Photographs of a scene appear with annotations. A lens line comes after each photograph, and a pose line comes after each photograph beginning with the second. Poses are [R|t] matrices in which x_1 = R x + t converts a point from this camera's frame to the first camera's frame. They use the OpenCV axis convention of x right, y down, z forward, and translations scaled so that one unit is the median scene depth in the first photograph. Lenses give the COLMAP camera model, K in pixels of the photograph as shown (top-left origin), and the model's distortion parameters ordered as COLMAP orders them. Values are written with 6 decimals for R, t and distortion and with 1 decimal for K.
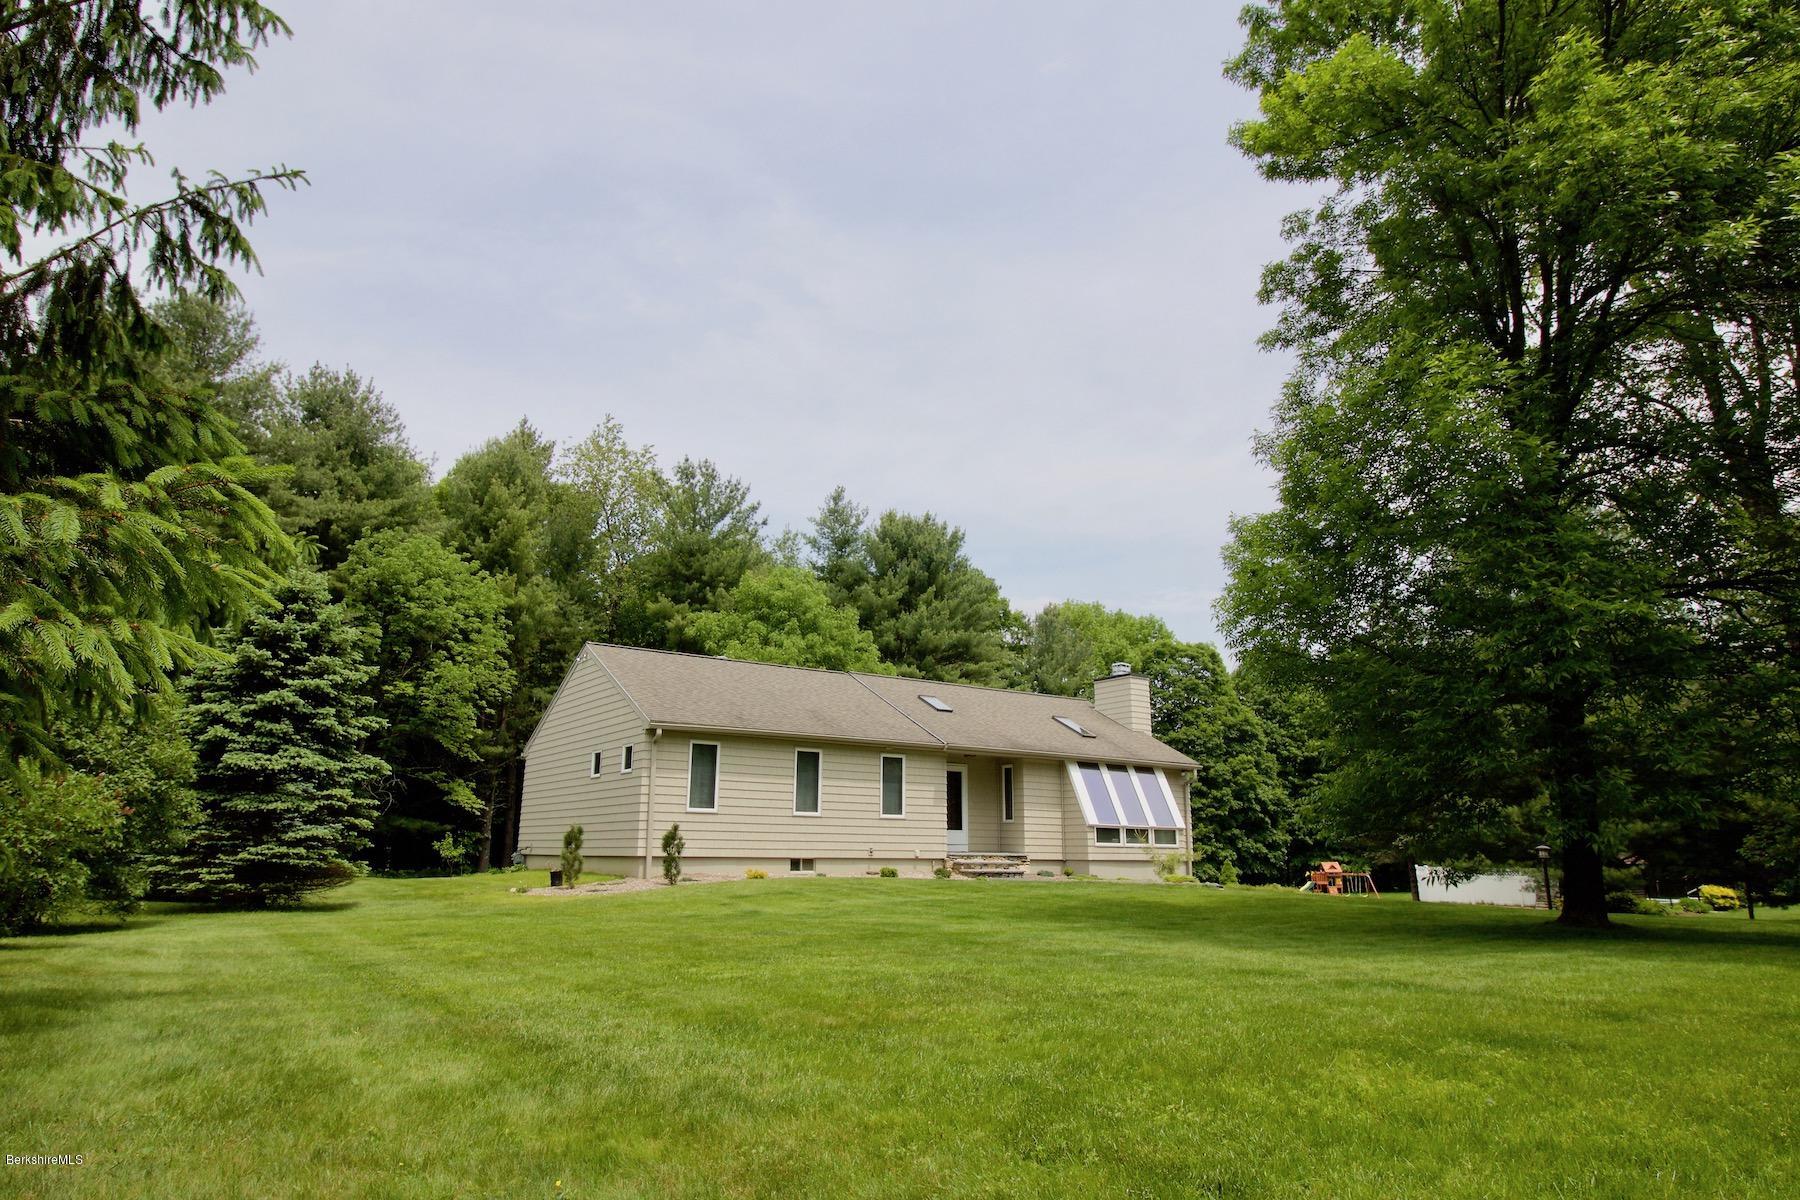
lens RADIAL K [[1083.3, 0, 904.6], [0, 1083.3, 549.5], [0, 0, 1]] dist [0.001215, -0.002256]
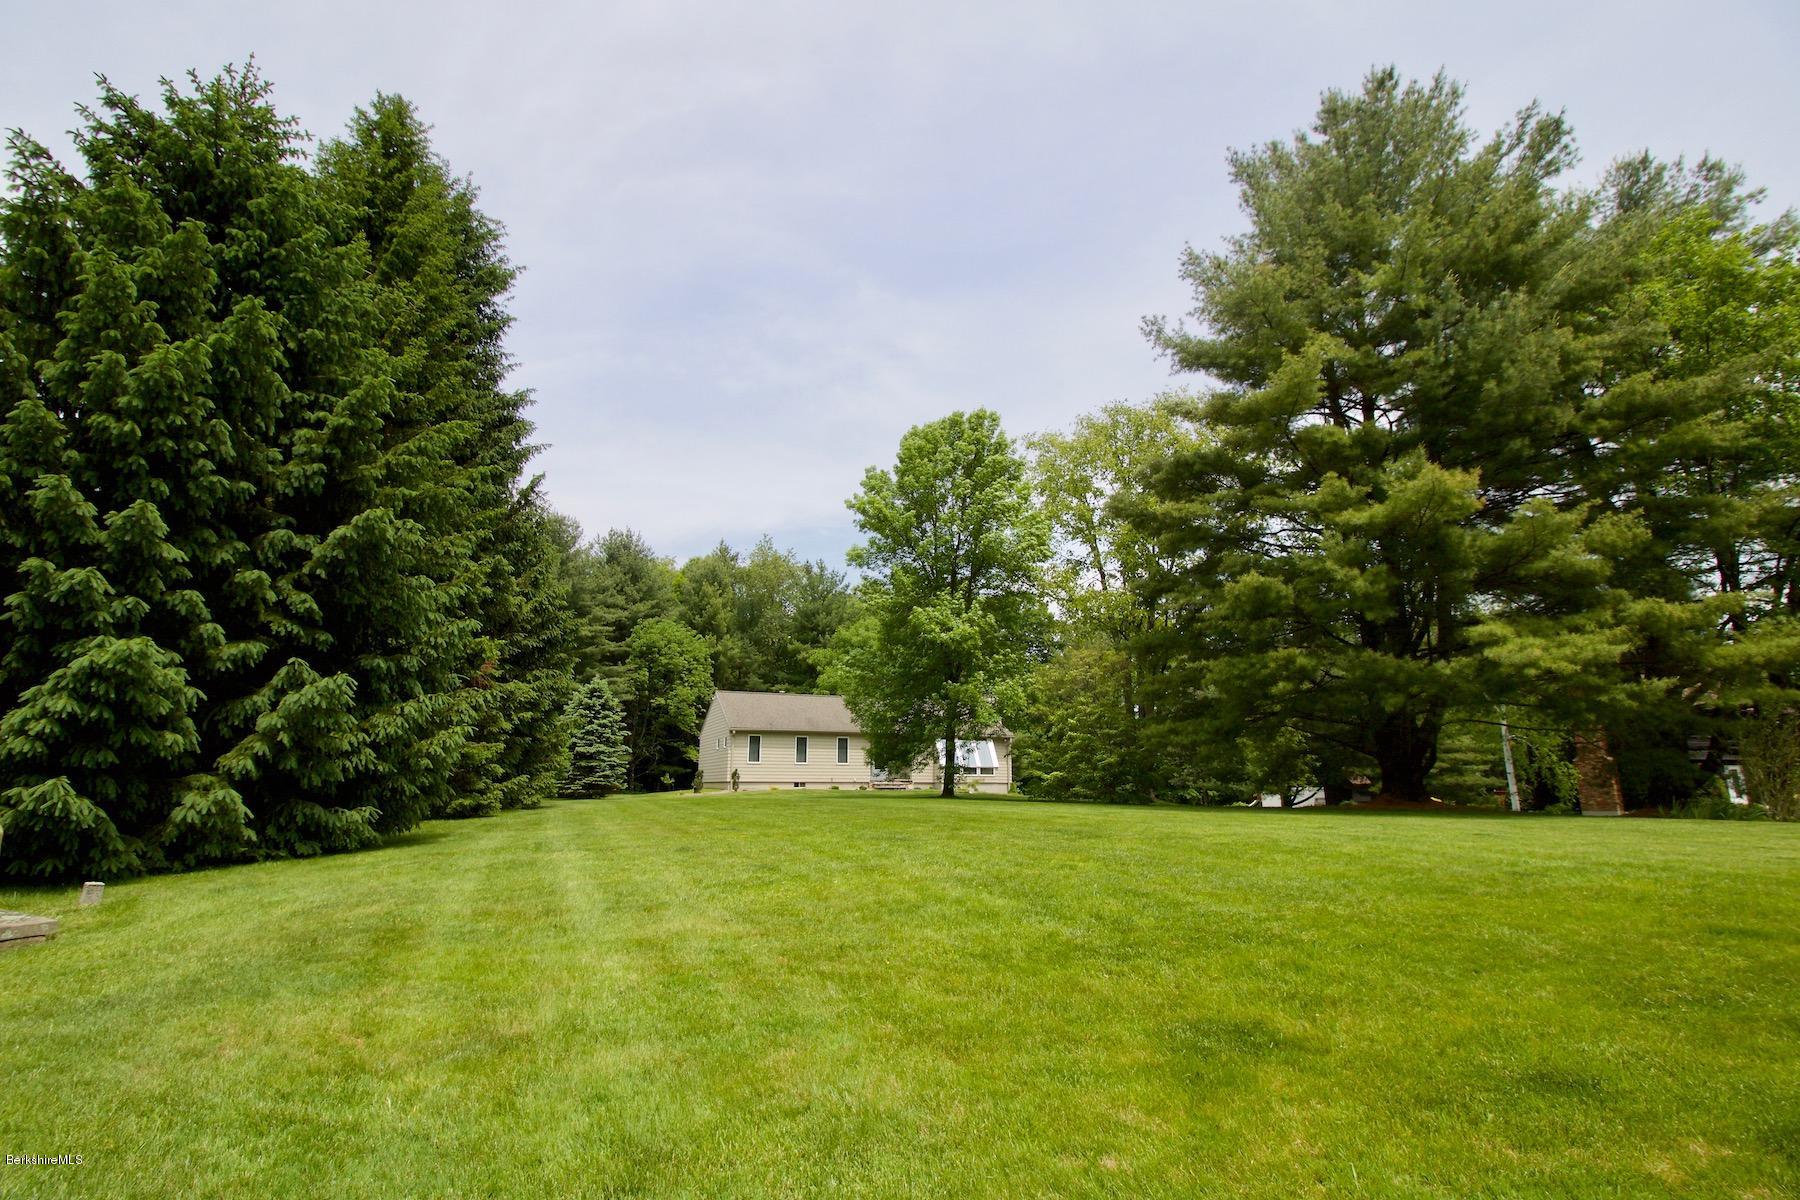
lens RADIAL K [[839.7, 0, 890.5], [0, 839.7, 590.0], [0, 0, 1]] dist [-0.001161, -0.013349]
pose [[0.976972, -0.052134, -0.206899, 0.414843], [0.061969, 0.997222, 0.041338, -0.165177], [0.204169, -0.053208, 0.977489, -0.611781]]
